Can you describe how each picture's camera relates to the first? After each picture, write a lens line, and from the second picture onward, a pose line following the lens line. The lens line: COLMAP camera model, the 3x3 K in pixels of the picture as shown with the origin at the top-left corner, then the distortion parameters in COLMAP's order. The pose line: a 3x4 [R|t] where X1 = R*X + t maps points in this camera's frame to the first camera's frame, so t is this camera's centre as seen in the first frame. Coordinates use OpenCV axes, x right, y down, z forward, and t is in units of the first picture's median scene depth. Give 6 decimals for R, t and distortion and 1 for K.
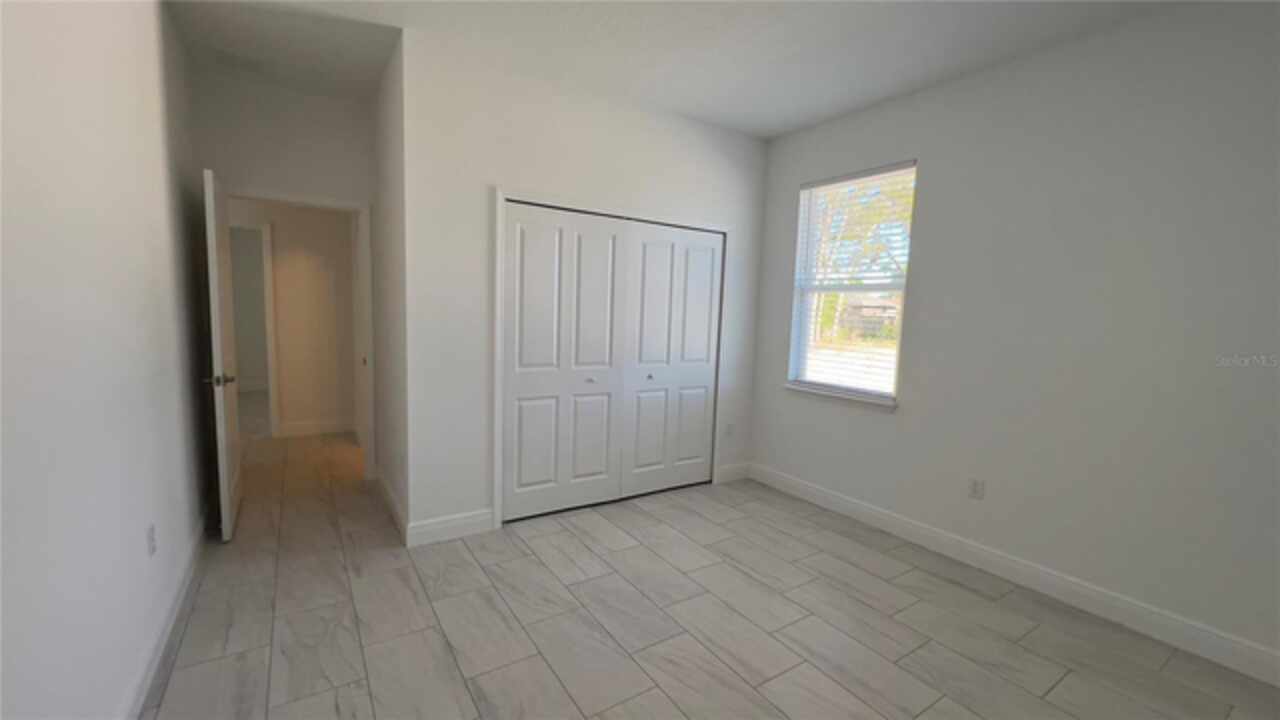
lens RADIAL K [[514.9, 0, 644.8], [0, 514.9, 354.8], [0, 0, 1]] dist [-0.004102, 0.001209]
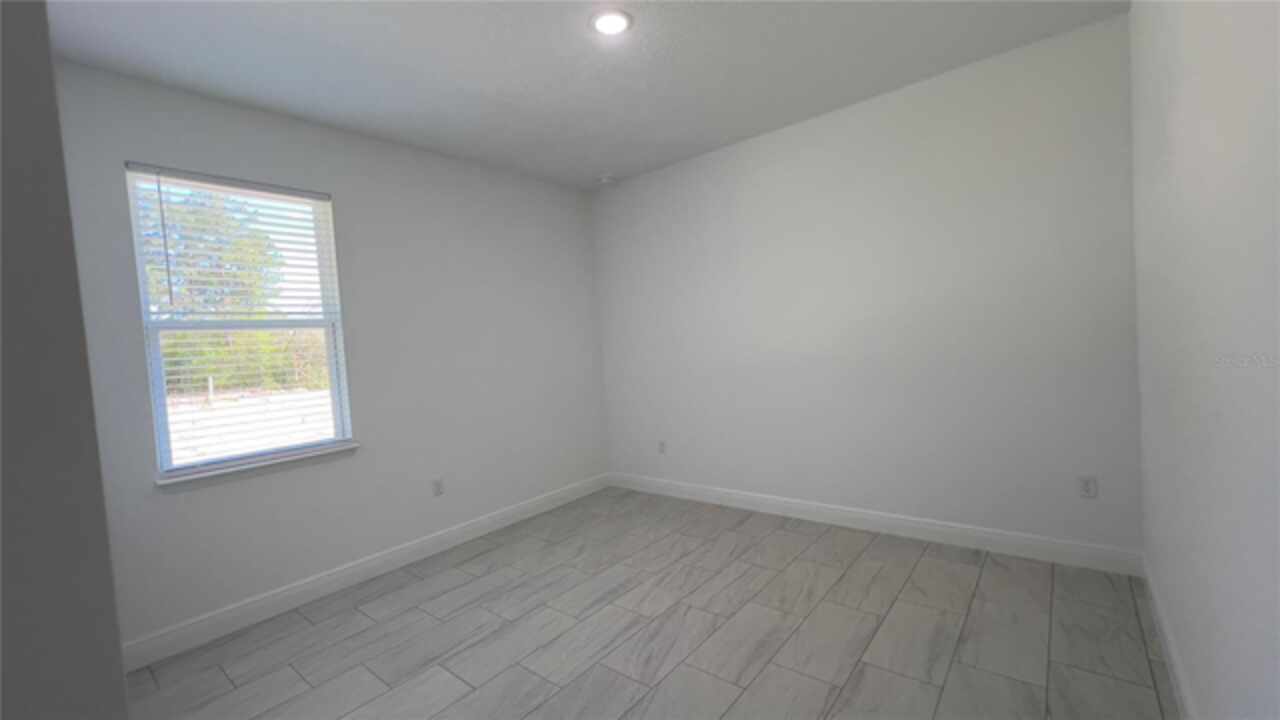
lens RADIAL K [[514.9, 0, 638.7], [0, 514.9, 355.4], [0, 0, 1]] dist [-0.004102, 0.001209]
pose [[-0.280633, -0.044273, 0.958794, -0.591981], [0.145747, 0.985386, 0.088161, -0.078236], [-0.948685, 0.164482, -0.270079, 0.759447]]
